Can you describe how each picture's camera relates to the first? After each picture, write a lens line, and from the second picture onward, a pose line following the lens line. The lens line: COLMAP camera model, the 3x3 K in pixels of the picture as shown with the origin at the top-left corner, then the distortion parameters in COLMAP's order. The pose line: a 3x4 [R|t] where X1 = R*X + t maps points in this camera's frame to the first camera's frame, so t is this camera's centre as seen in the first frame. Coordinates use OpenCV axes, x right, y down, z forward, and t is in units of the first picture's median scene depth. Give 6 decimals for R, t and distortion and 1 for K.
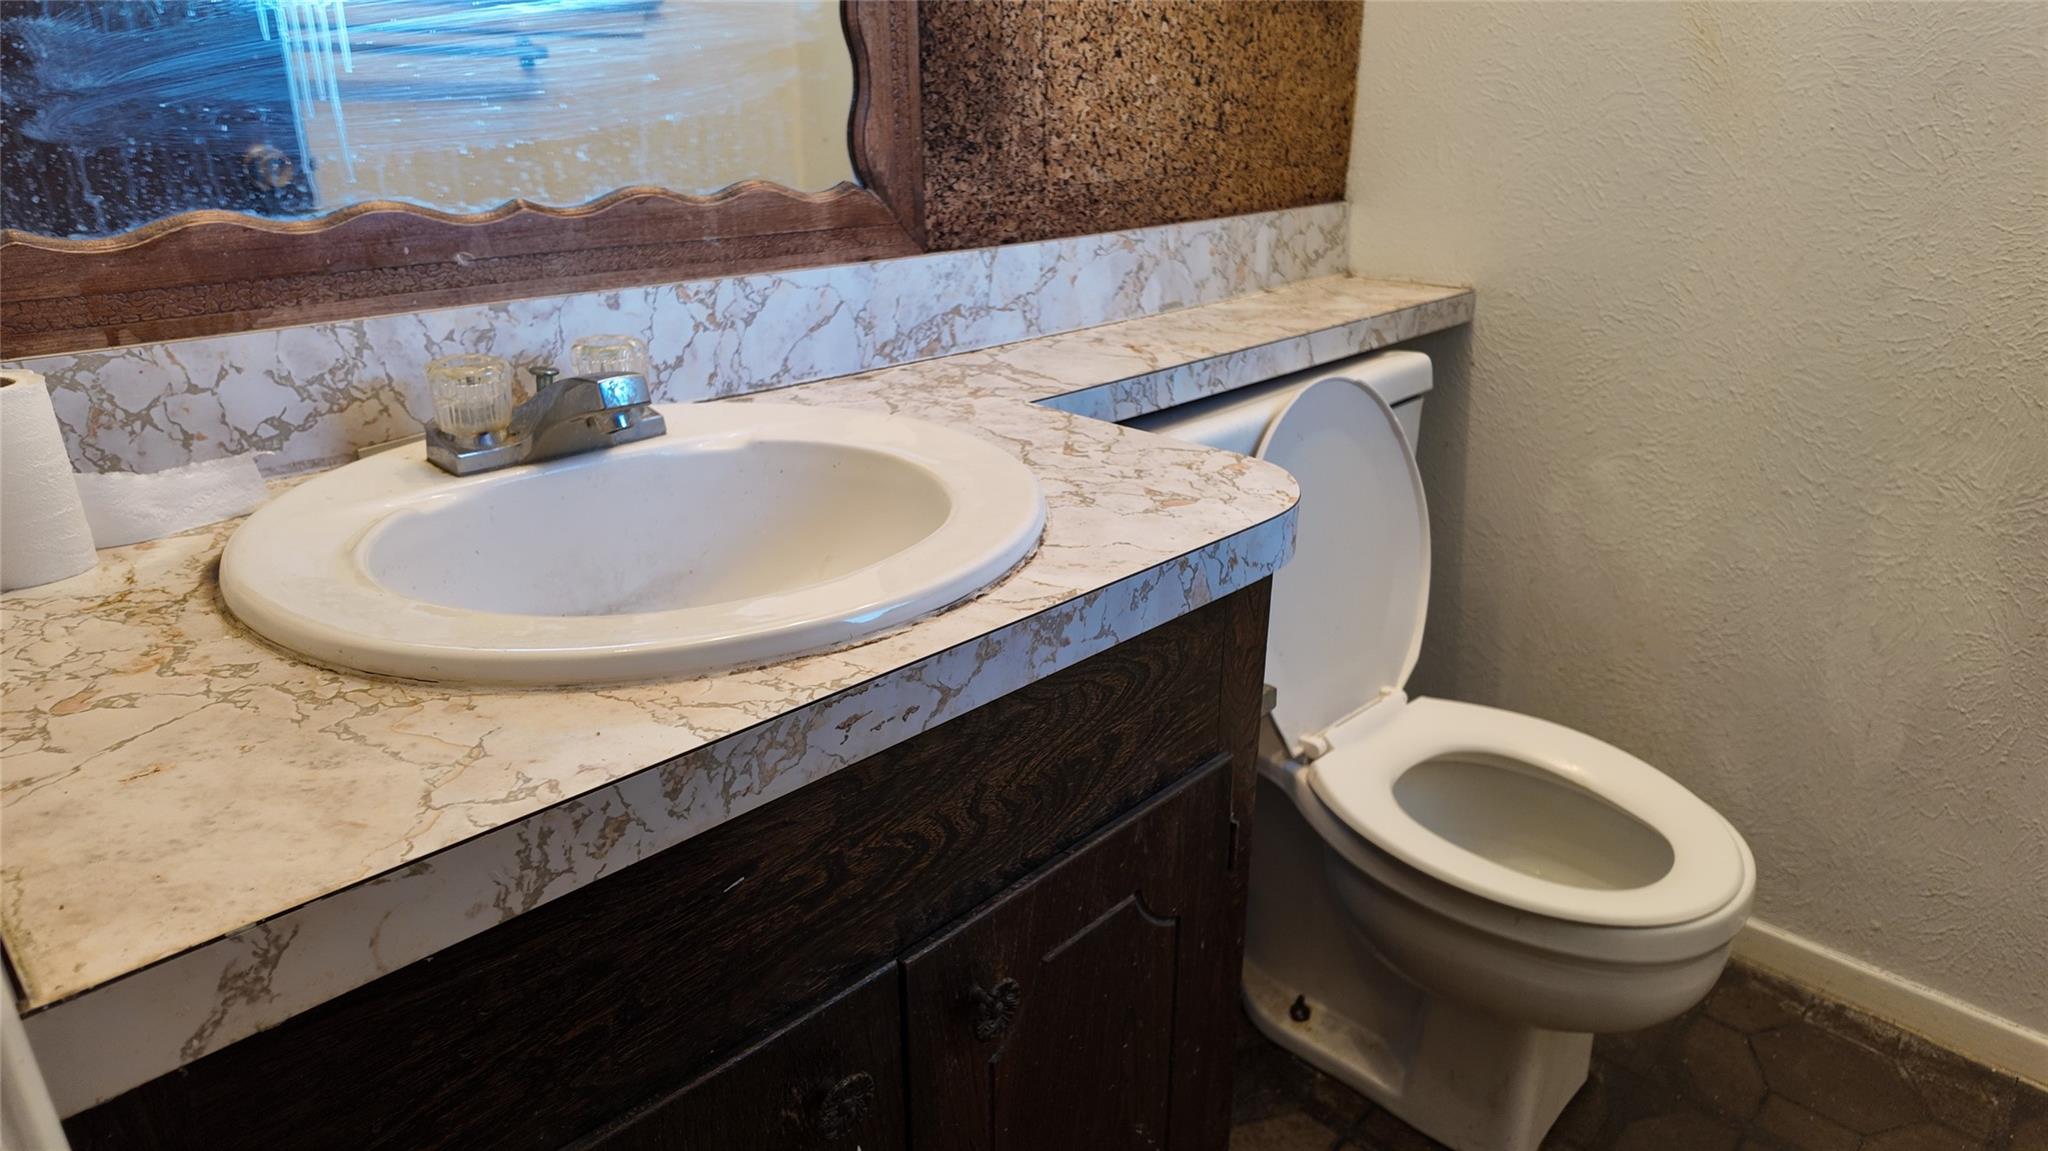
lens RADIAL K [[1205.4, 0, 1012.6], [0, 1205.4, 573.8], [0, 0, 1]] dist [0.026729, -0.034362]
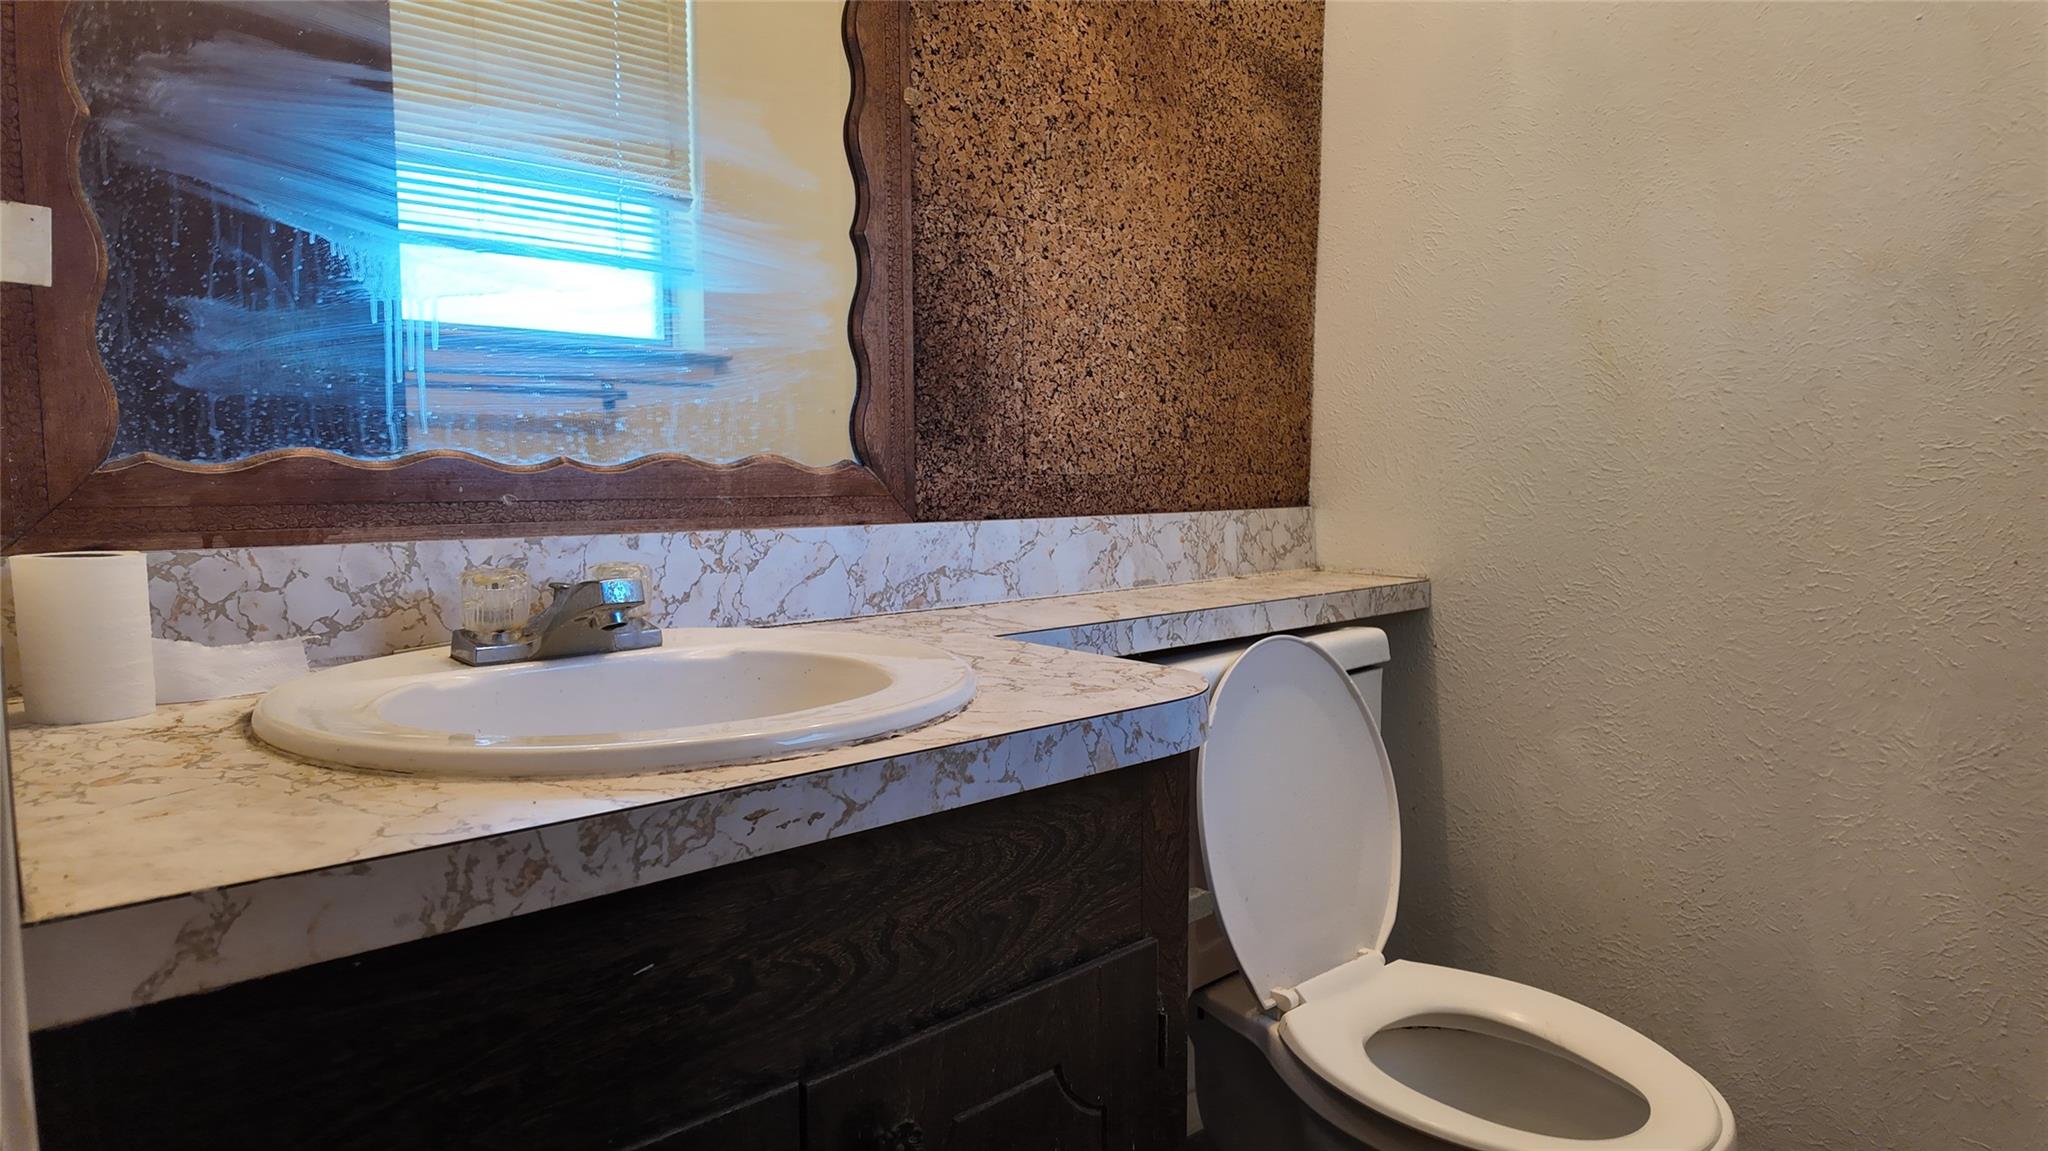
lens RADIAL K [[1205.4, 0, 1016.7], [0, 1205.4, 571.7], [0, 0, 1]] dist [0.026729, -0.034362]
pose [[0.998888, 0.007540, -0.046538, 0.109794], [-0.020845, 0.956036, -0.292506, 0.156200], [0.042287, 0.293151, 0.955131, -0.104070]]
